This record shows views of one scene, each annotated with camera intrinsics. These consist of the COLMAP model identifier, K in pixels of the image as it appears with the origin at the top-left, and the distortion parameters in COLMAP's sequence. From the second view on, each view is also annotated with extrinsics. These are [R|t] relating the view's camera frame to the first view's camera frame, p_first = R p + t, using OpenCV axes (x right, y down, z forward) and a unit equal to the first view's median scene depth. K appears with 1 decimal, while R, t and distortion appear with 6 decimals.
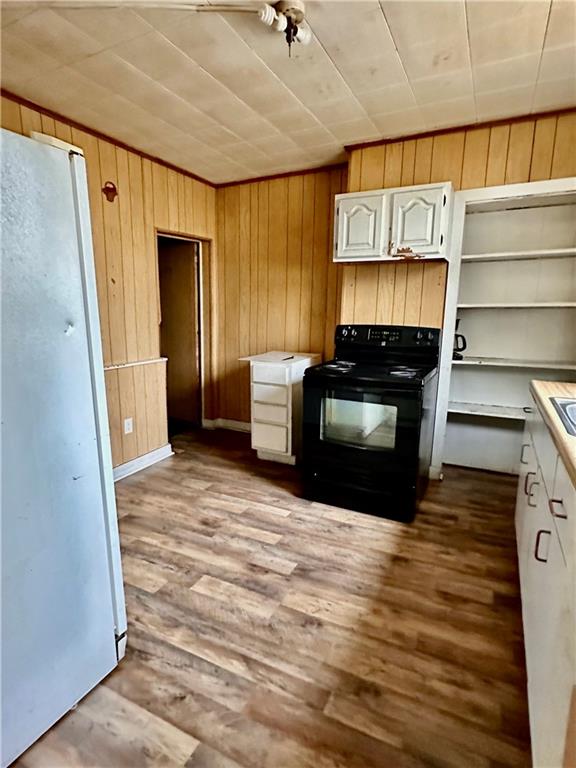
lens RADIAL K [[407.3, 0, 284.1], [0, 407.3, 385.3], [0, 0, 1]] dist [-0.007354, 0.002084]
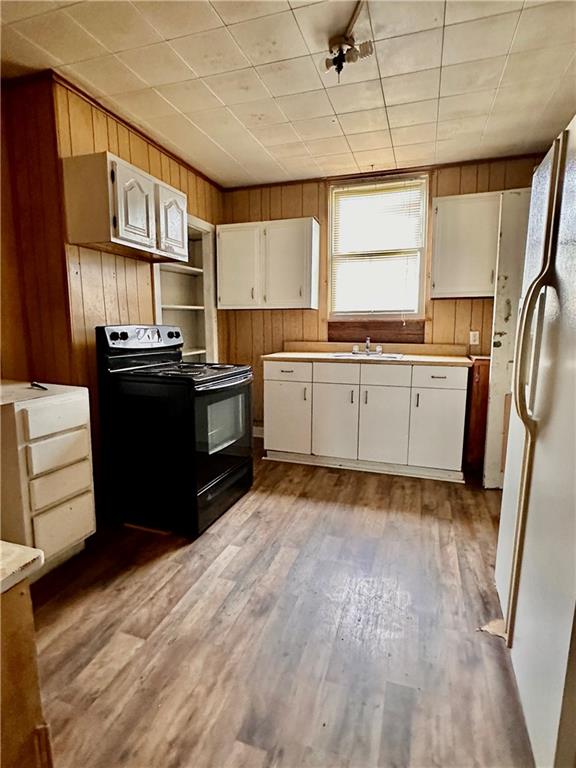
lens RADIAL K [[407.3, 0, 287.6], [0, 407.3, 385.1], [0, 0, 1]] dist [-0.007354, 0.002084]
pose [[-0.149751, -0.156110, 0.976322, -0.915094], [0.180942, 0.966453, 0.182286, -0.165142], [-0.972026, 0.203955, -0.116481, 1.089893]]
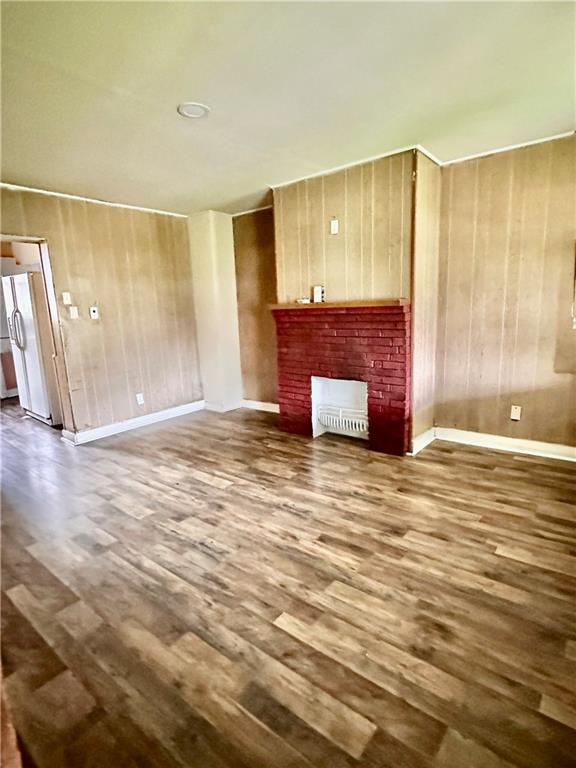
lens RADIAL K [[407.3, 0, 293.7], [0, 407.3, 386.8], [0, 0, 1]] dist [-0.007354, 0.002084]
pose [[-0.977140, 0.007475, 0.212467, -0.620432], [0.078810, 0.940916, 0.329342, -0.212226], [-0.197452, 0.338557, -0.919995, 1.343710]]
